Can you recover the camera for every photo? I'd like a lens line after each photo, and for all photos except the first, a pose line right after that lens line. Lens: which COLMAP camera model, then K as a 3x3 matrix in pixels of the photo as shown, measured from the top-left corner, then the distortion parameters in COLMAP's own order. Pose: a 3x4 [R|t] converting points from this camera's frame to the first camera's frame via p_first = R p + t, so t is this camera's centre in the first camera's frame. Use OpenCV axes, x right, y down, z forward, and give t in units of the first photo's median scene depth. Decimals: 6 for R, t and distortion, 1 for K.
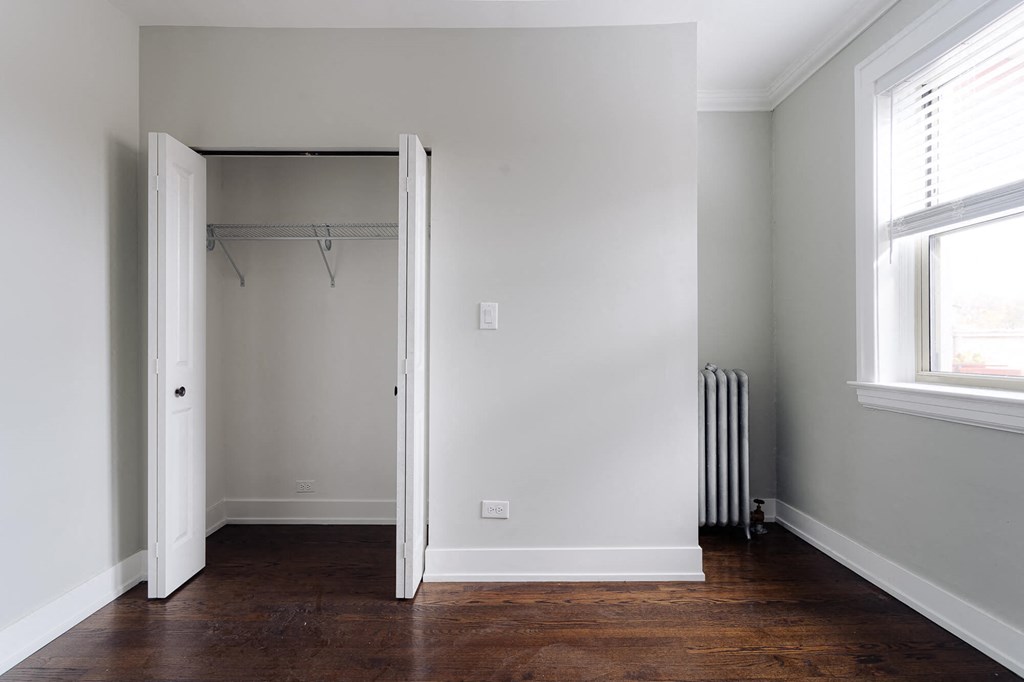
lens RADIAL K [[591.3, 0, 507.1], [0, 591.3, 341.7], [0, 0, 1]] dist [0.034485, 0.000535]
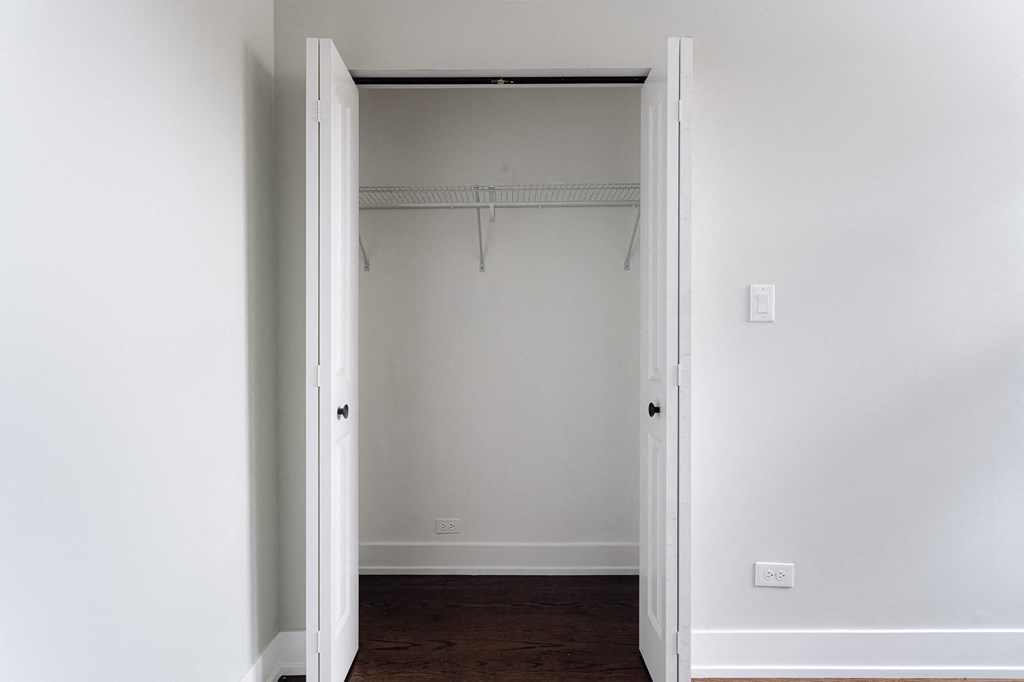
lens RADIAL K [[591.3, 0, 513.1], [0, 591.3, 341.1], [0, 0, 1]] dist [0.034485, 0.000535]
pose [[0.999910, -0.004057, 0.012762, -0.377444], [0.004072, 0.999991, -0.001124, 0.002102], [-0.012758, 0.001176, 0.999918, 0.315279]]
